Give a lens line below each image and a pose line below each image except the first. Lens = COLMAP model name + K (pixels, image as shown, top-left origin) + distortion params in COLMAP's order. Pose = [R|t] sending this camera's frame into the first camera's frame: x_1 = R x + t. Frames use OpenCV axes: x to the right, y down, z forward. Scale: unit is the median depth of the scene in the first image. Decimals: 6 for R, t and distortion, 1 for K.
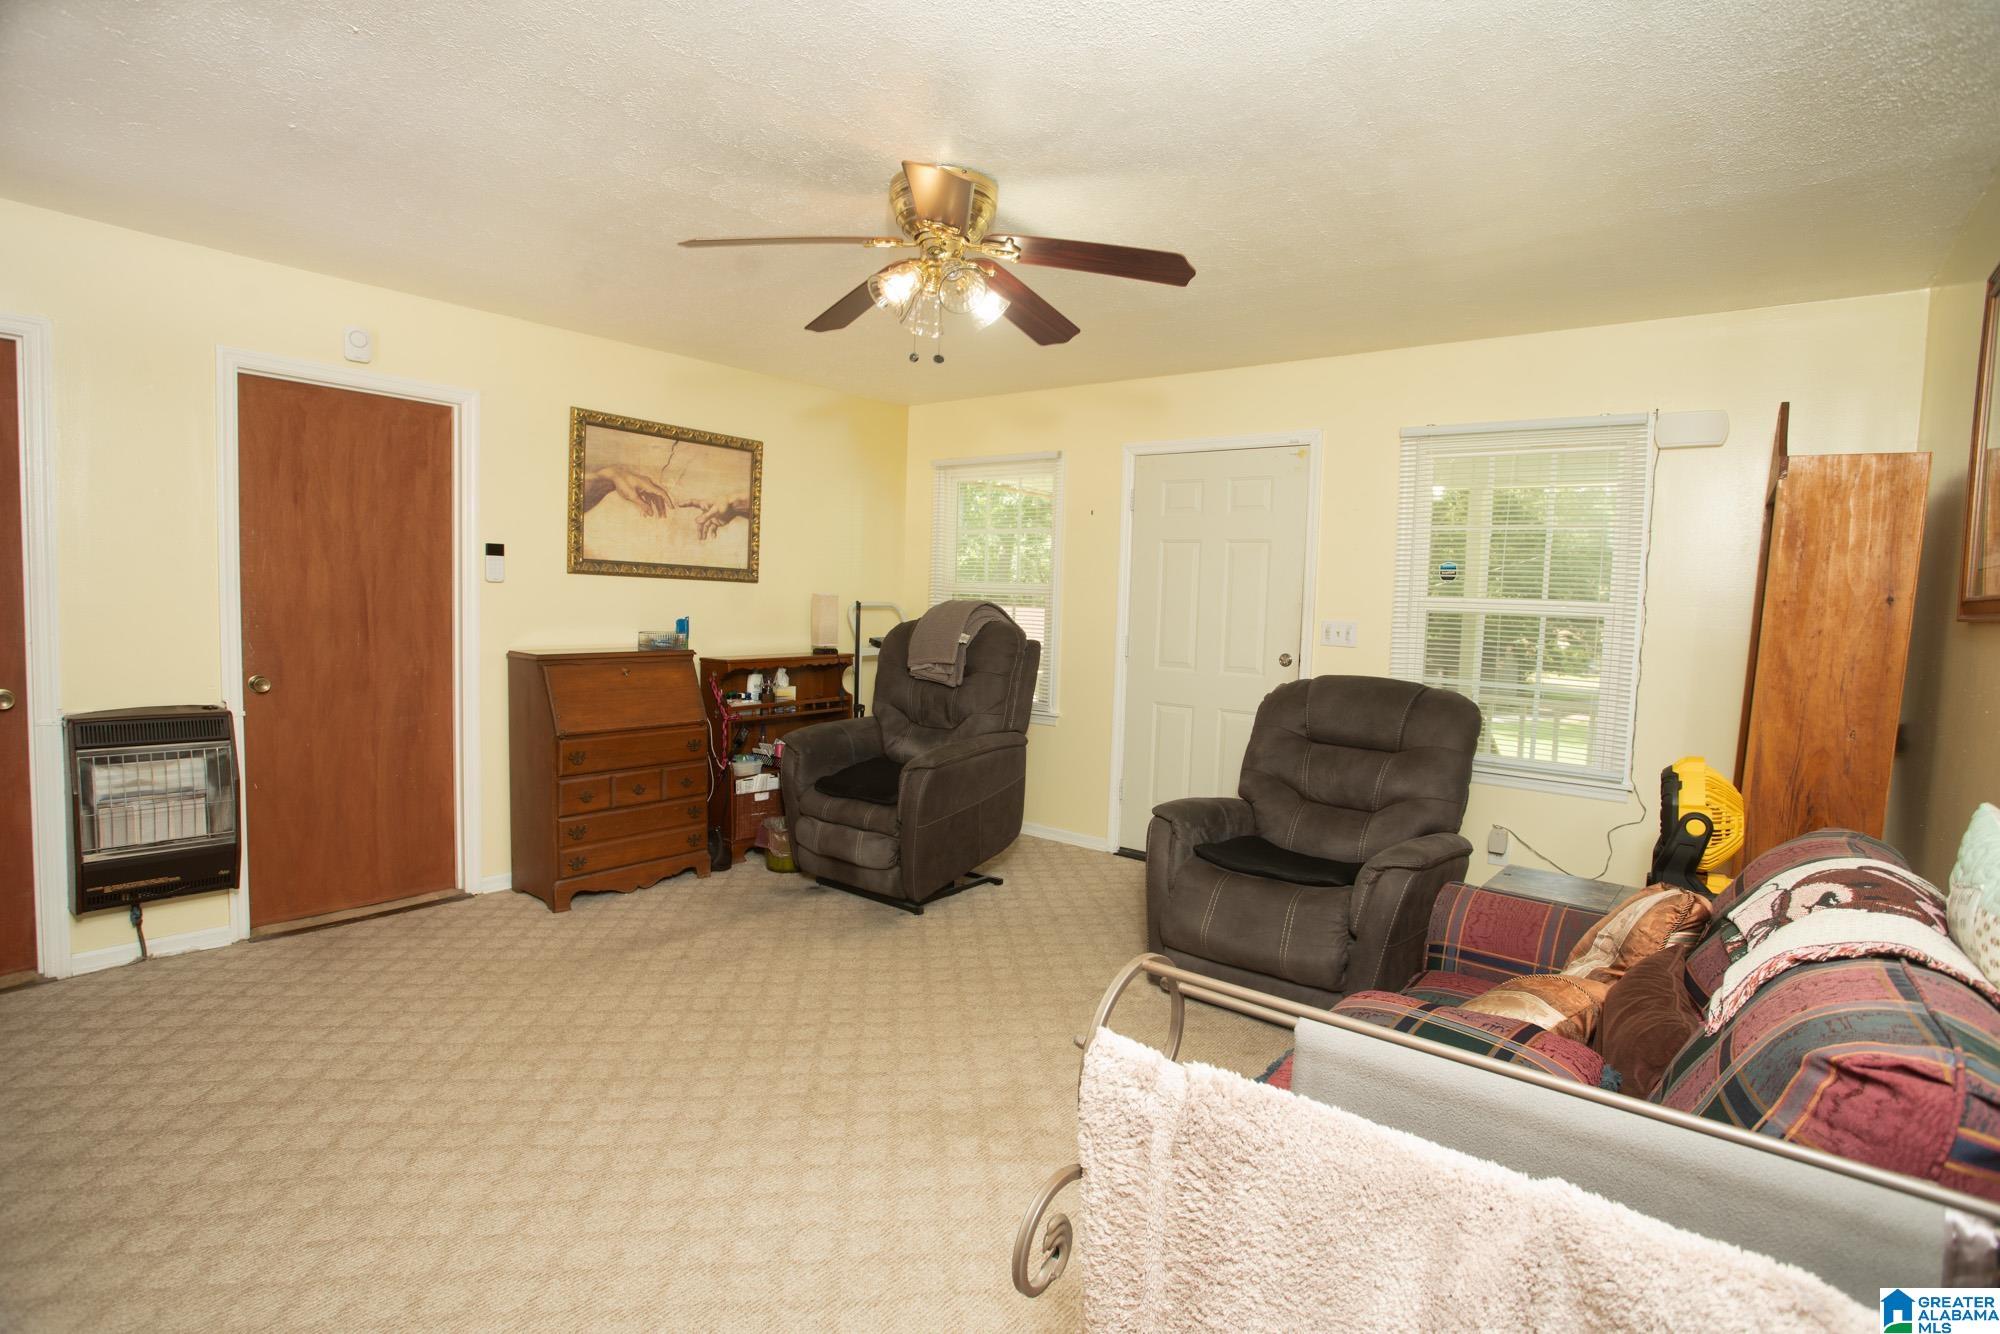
lens RADIAL K [[1012.5, 0, 994.0], [0, 1012.5, 665.2], [0, 0, 1]] dist [-0.004398, -0.000746]
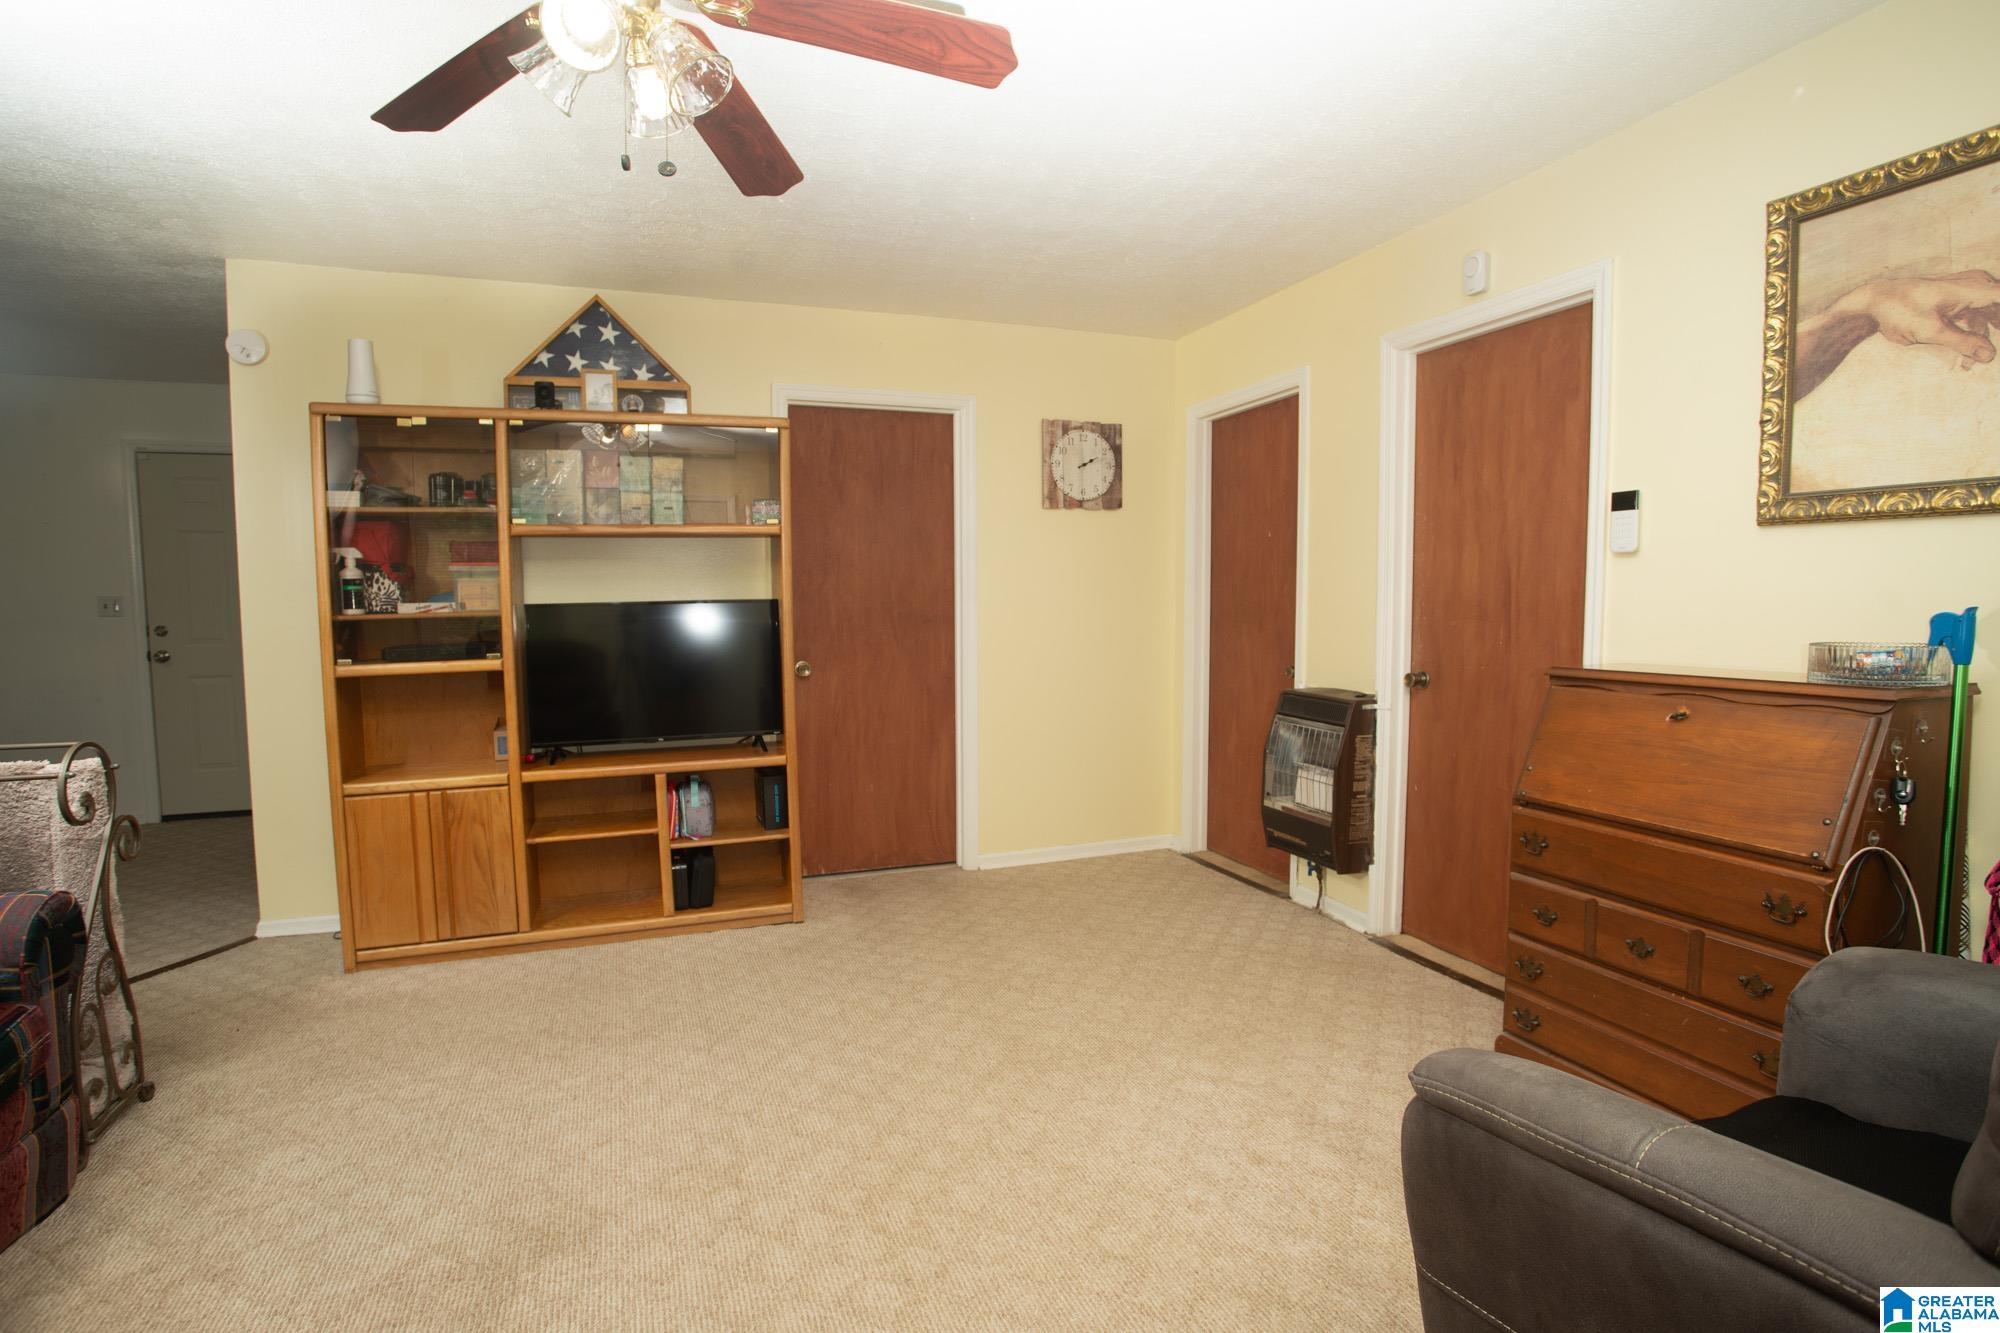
lens RADIAL K [[1012.5, 0, 994.0], [0, 1012.5, 664.7], [0, 0, 1]] dist [-0.004398, -0.000746]
pose [[-0.507221, 0.028209, -0.861354, 0.235422], [-0.068813, 0.994947, 0.073106, -0.030964], [0.859064, 0.096353, -0.502717, 0.946870]]
